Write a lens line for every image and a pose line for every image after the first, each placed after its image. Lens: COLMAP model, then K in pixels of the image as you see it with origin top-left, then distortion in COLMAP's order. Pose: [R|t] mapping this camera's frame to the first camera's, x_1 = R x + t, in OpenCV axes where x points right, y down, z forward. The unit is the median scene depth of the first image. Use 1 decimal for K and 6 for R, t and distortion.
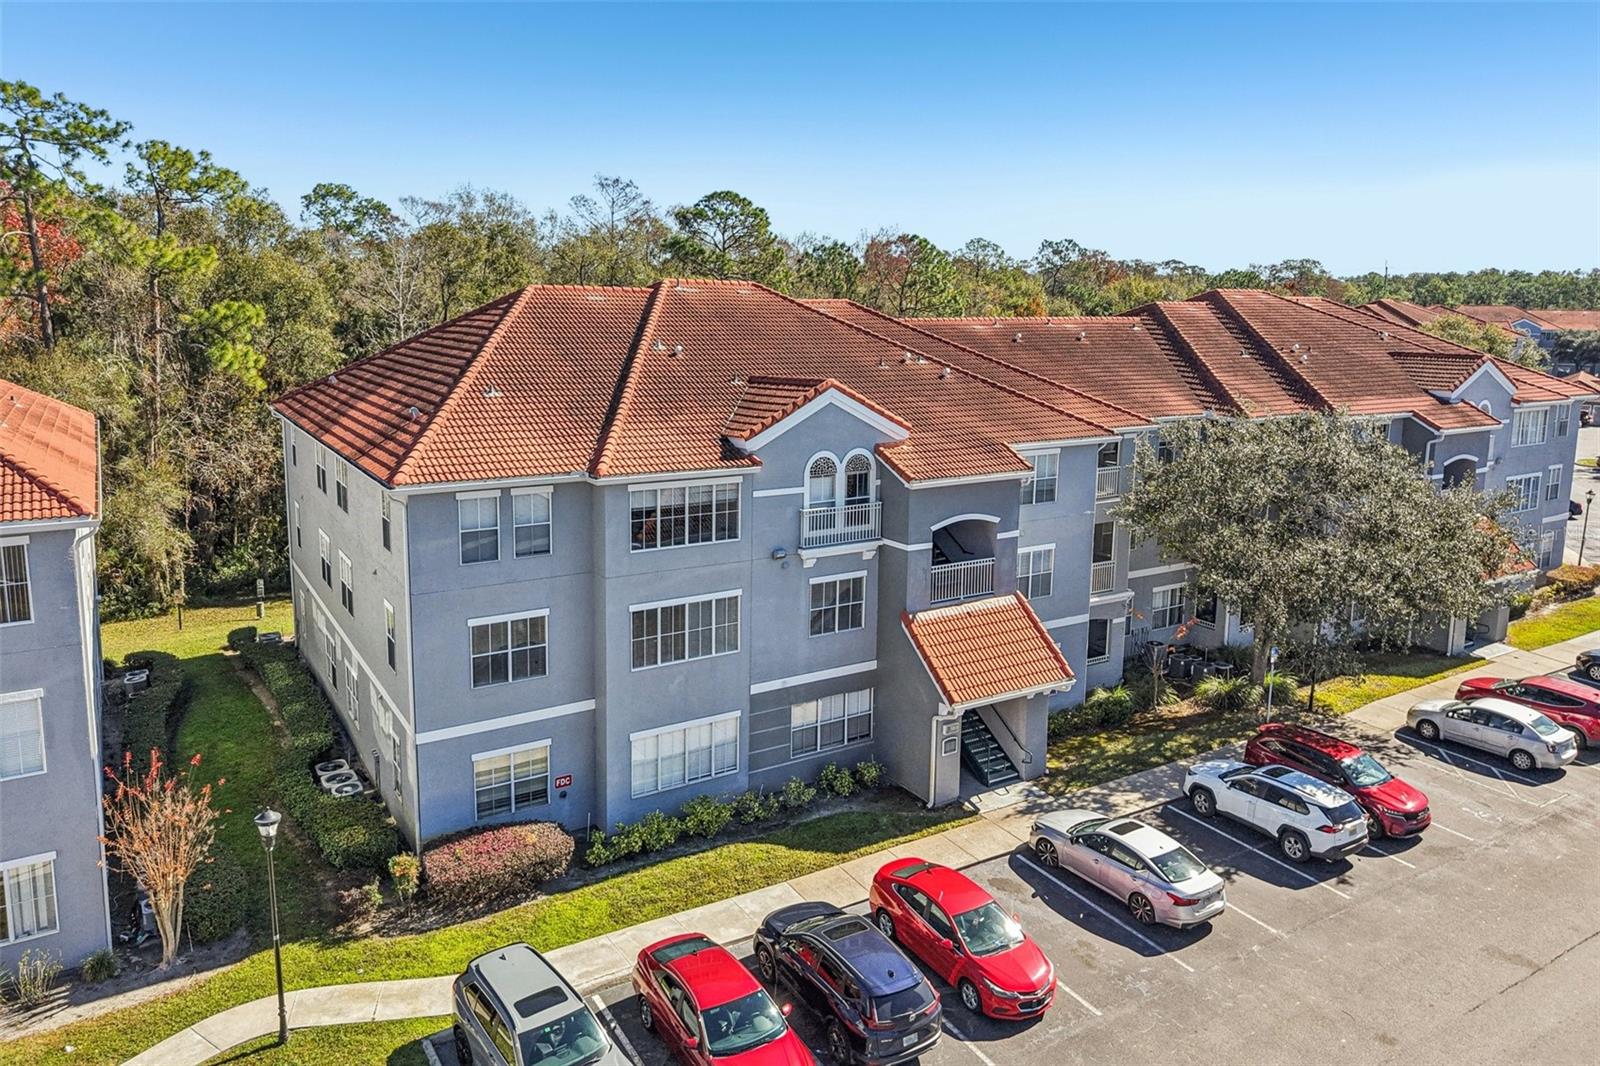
lens RADIAL K [[1129.9, 0, 803.1], [0, 1129.9, 393.0], [0, 0, 1]] dist [0.005109, 0.000028]
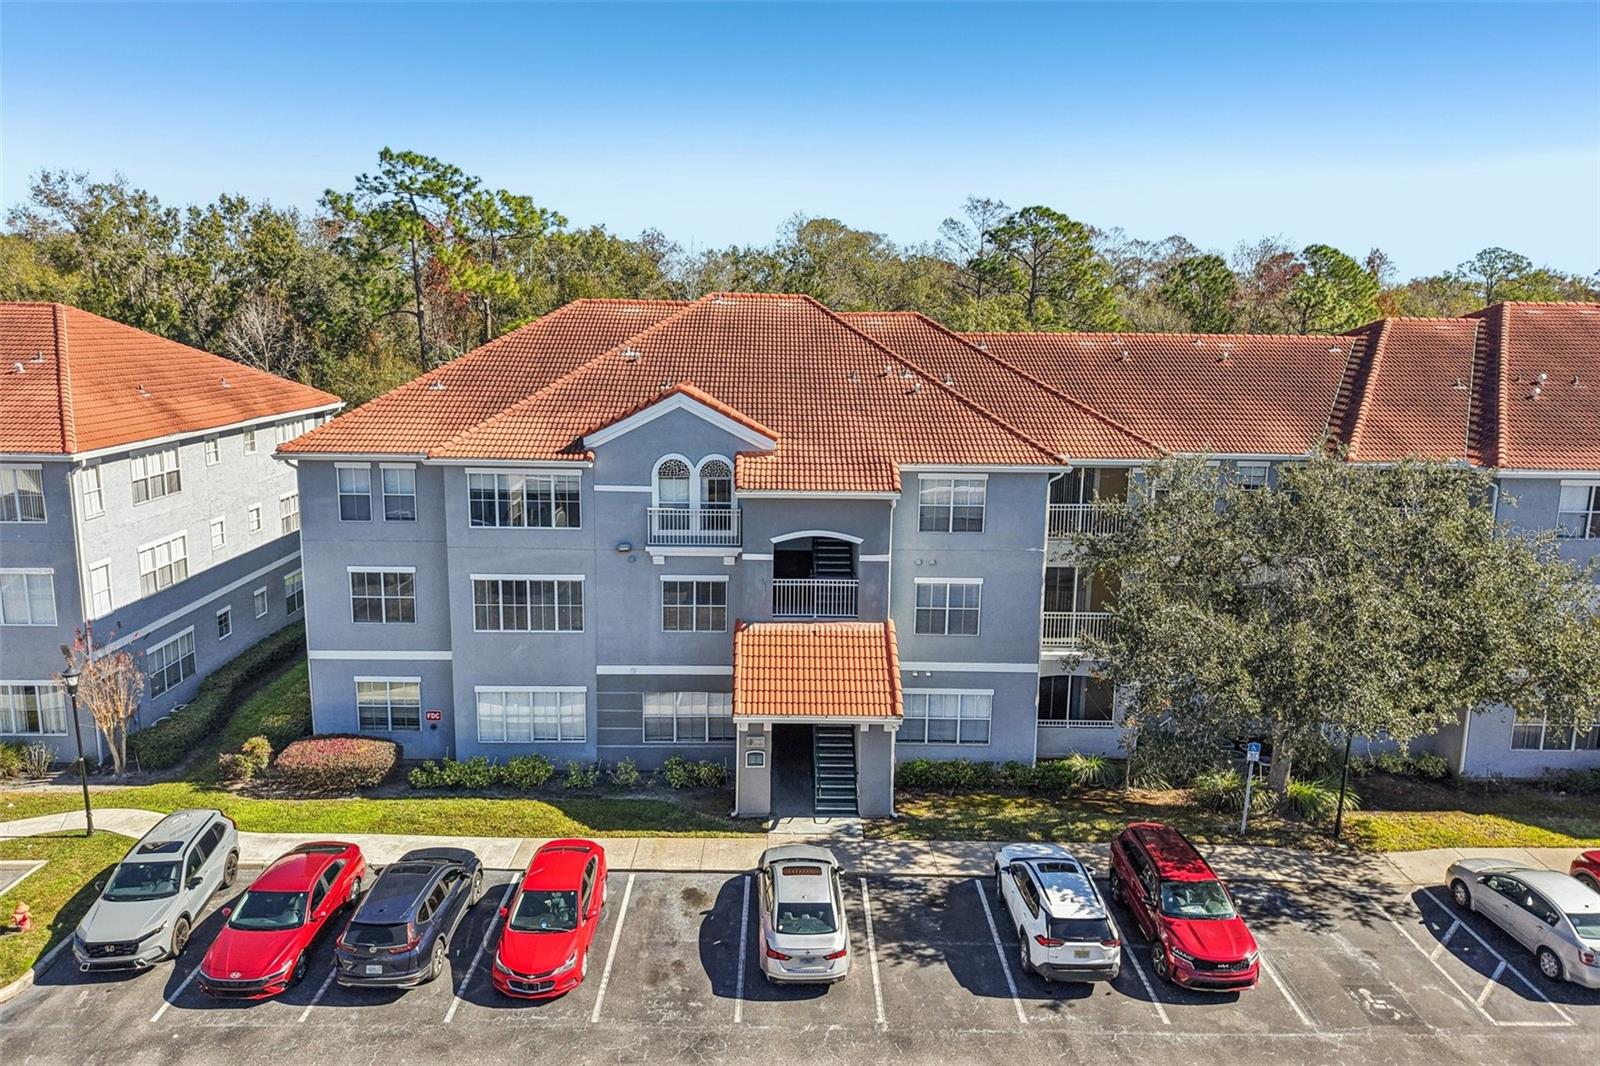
lens RADIAL K [[1106.5, 0, 796.3], [0, 1106.5, 468.6], [0, 0, 1]] dist [0.008497, -0.002967]
pose [[0.853436, 0.070573, -0.516398, 0.645463], [-0.048364, 0.997239, 0.056357, 0.003100], [0.518949, -0.023122, 0.854492, 0.201674]]
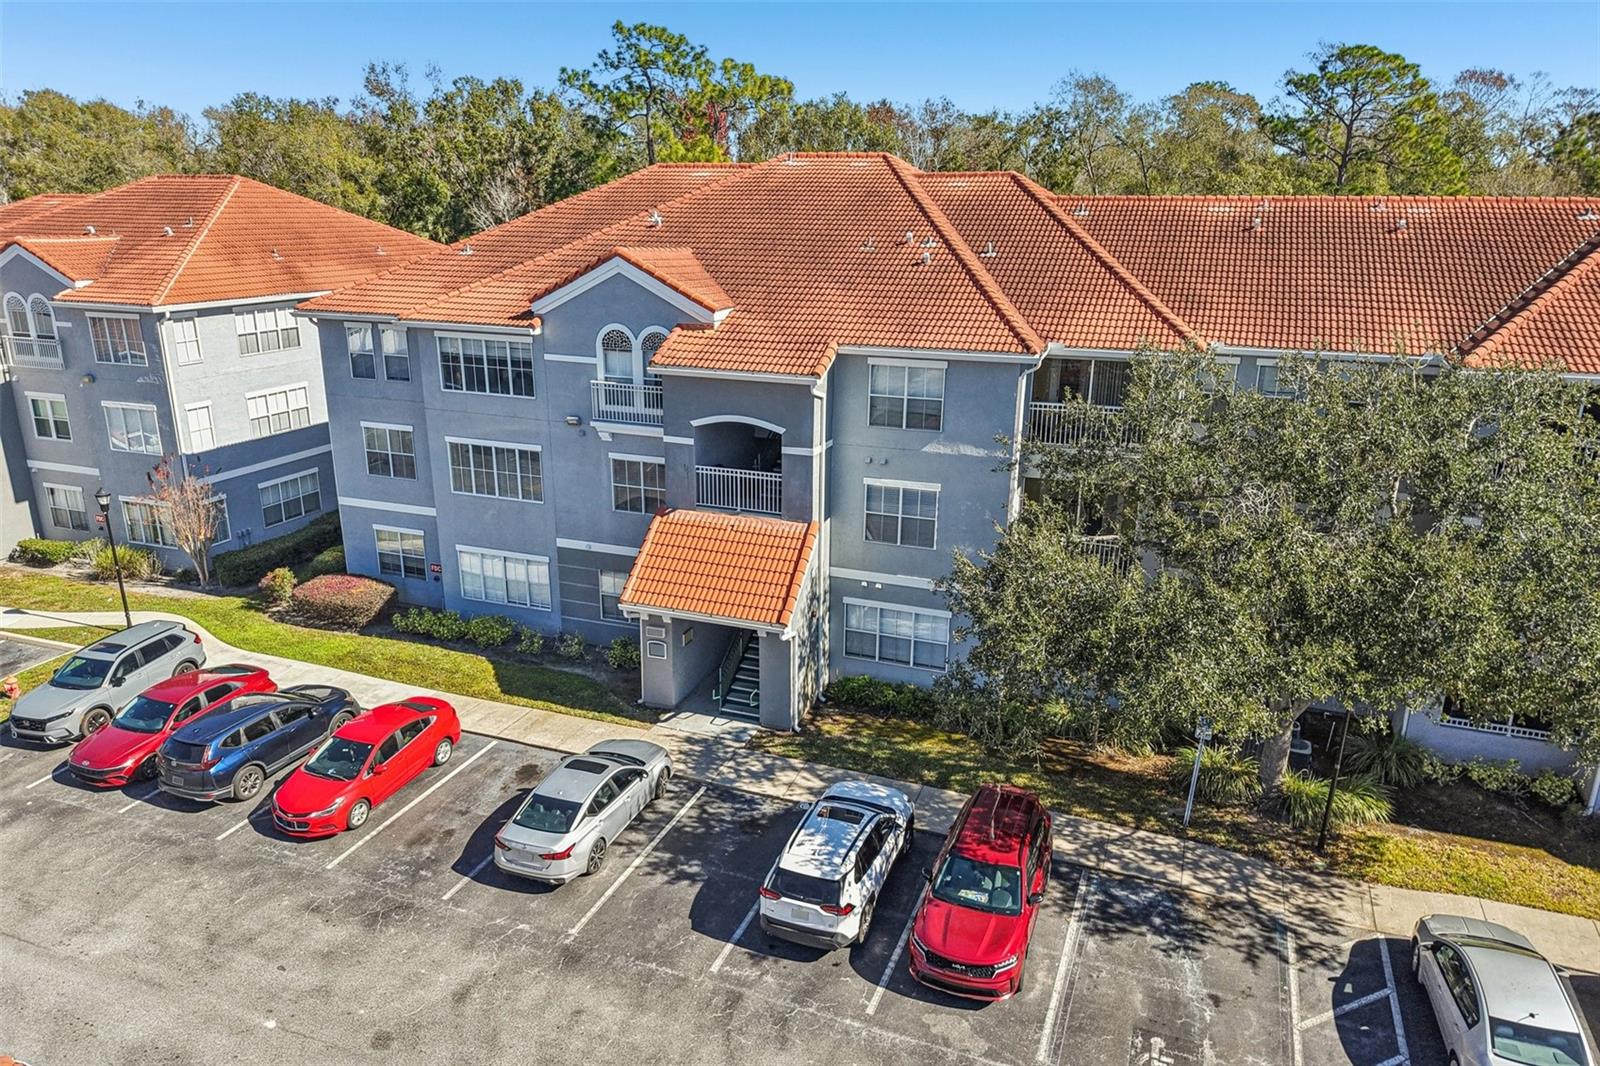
lens RADIAL K [[1078.7, 0, 788.8], [0, 1078.7, 533.4], [0, 0, 1]] dist [0.015717, -0.013846]
pose [[0.601417, 0.228152, -0.765665, 0.869824], [-0.070952, 0.969823, 0.233256, -0.000280], [0.795778, -0.085959, 0.599457, 0.559724]]
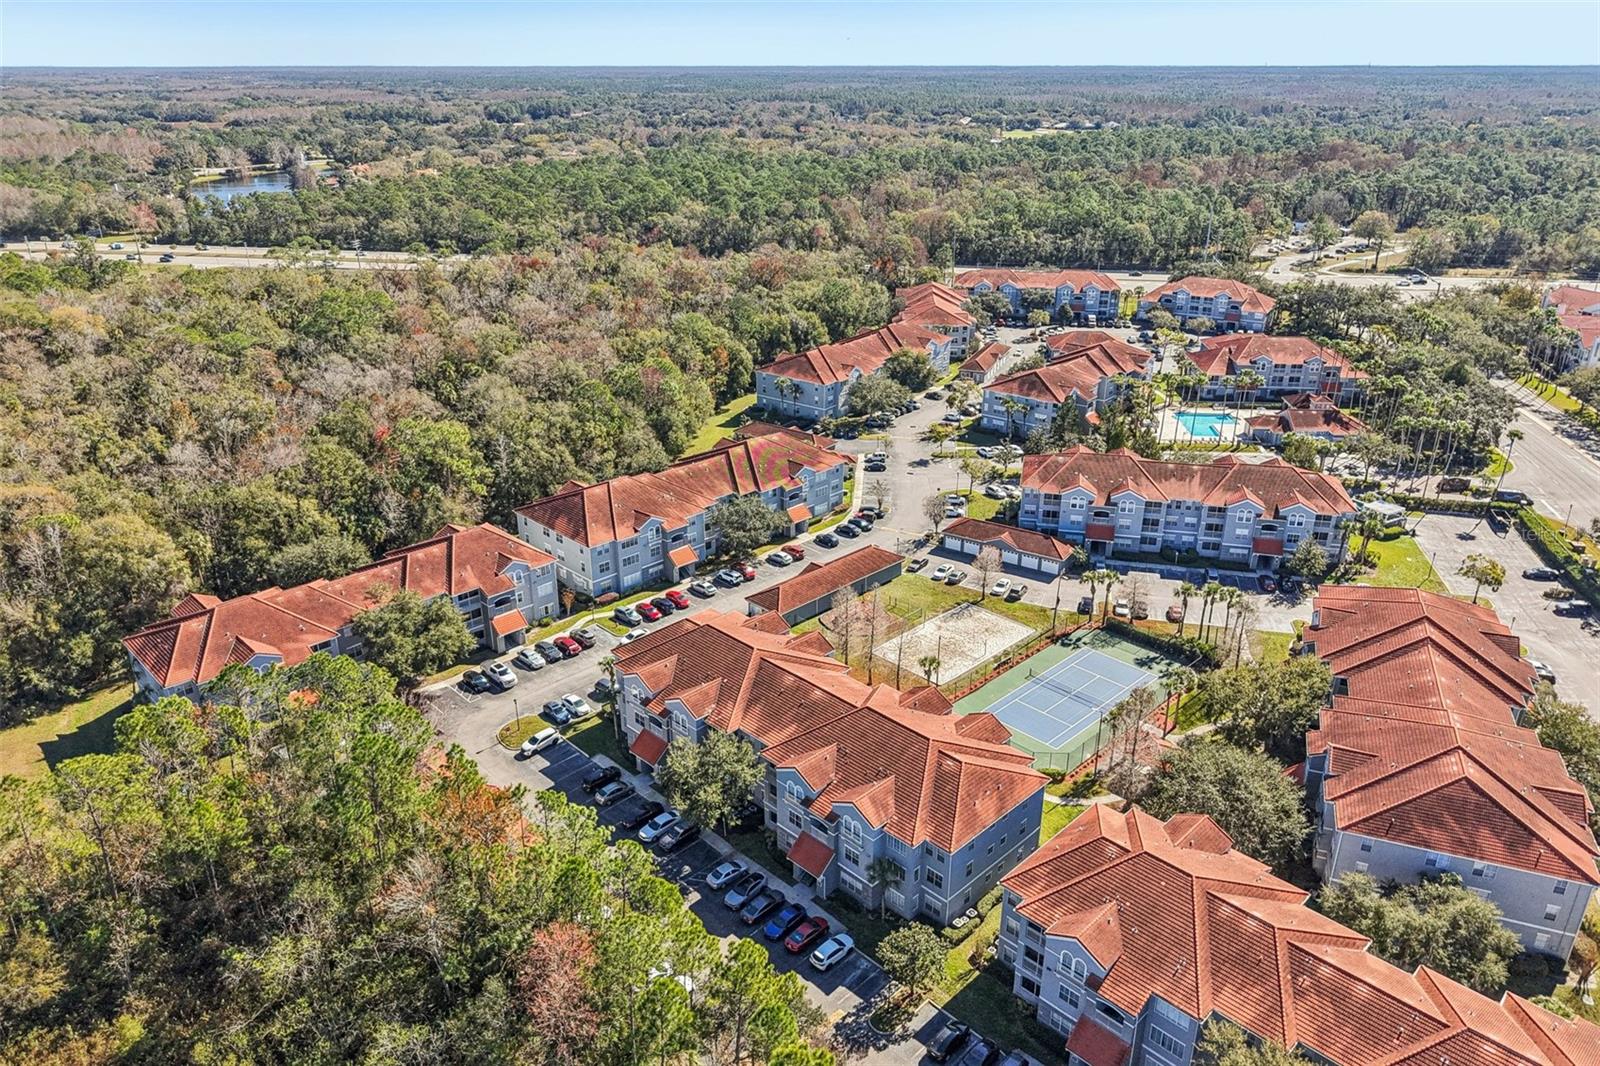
lens RADIAL K [[1074.0, 0, 813.8], [0, 1074.0, 533.9], [0, 0, 1]] dist [0.001232, -0.002213]
pose [[0.975592, -0.096124, 0.197433, -0.262591], [0.028963, 0.947572, 0.318226, -1.659615], [-0.217672, -0.304740, 0.927228, -4.333501]]
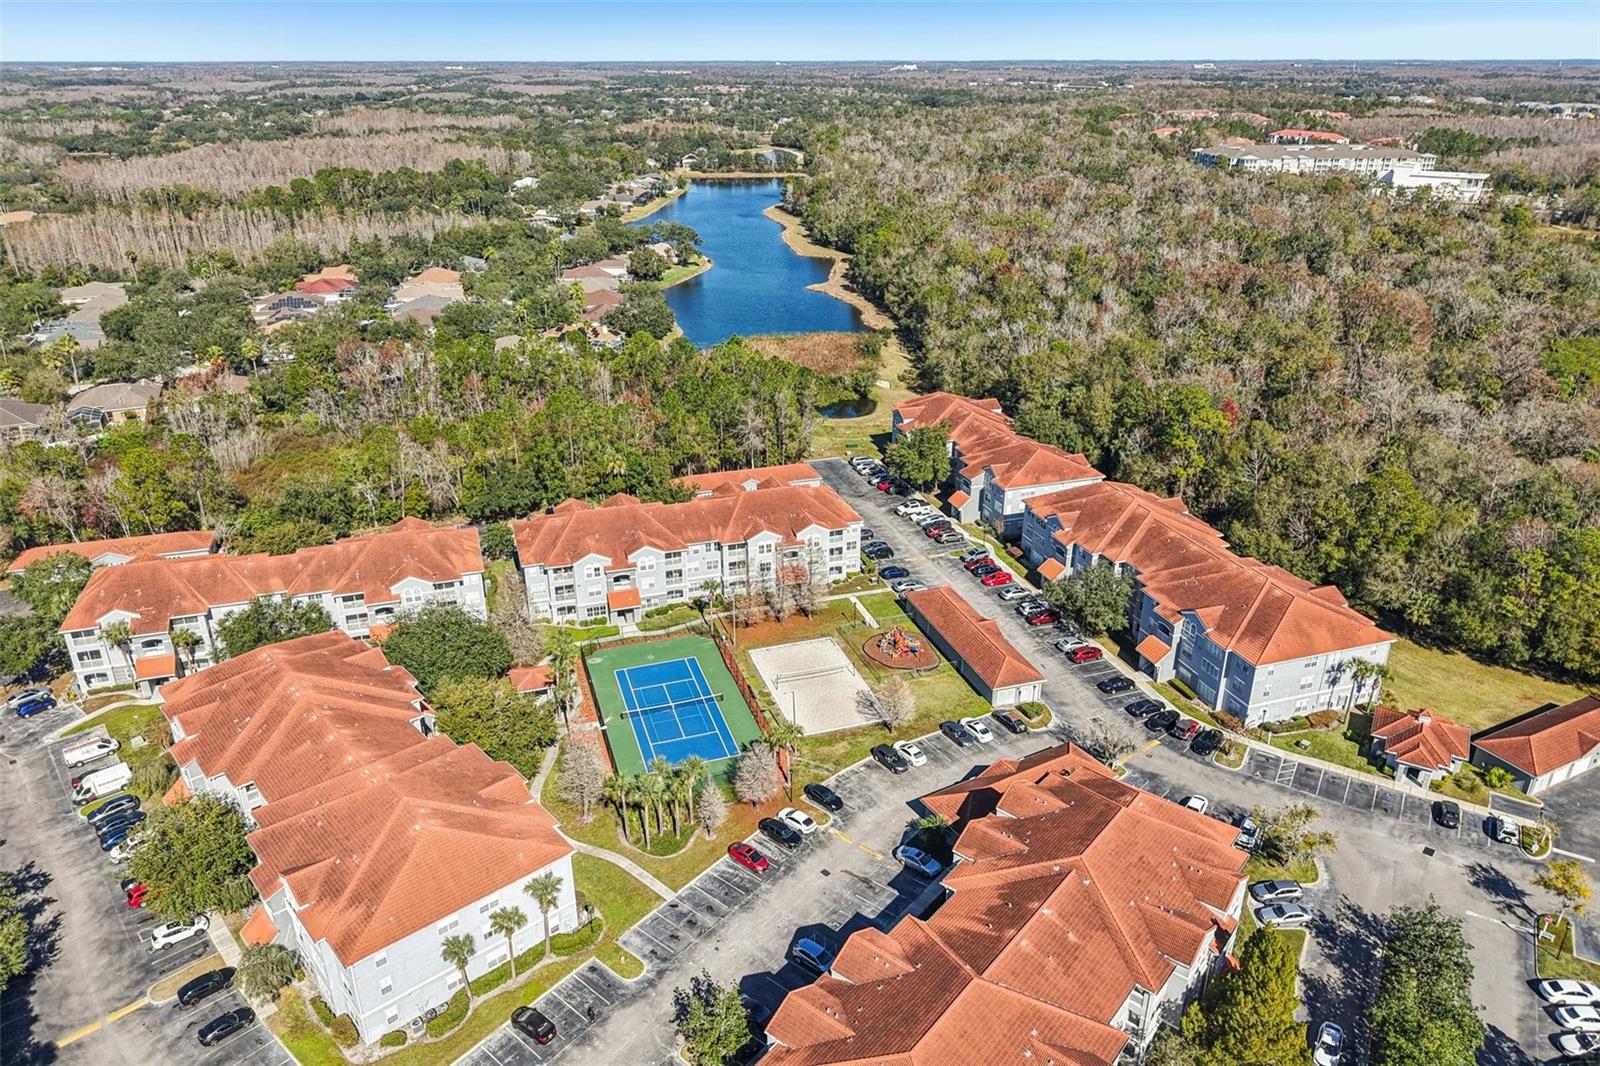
lens RADIAL K [[1078.7, 0, 788.8], [0, 1078.7, 533.4], [0, 0, 1]] dist [0.015717, -0.013846]
pose [[-0.242867, 0.379534, -0.892731, 5.381962], [-0.086329, 0.908177, 0.409587, -2.086036], [0.966211, 0.176544, -0.187802, 0.743777]]
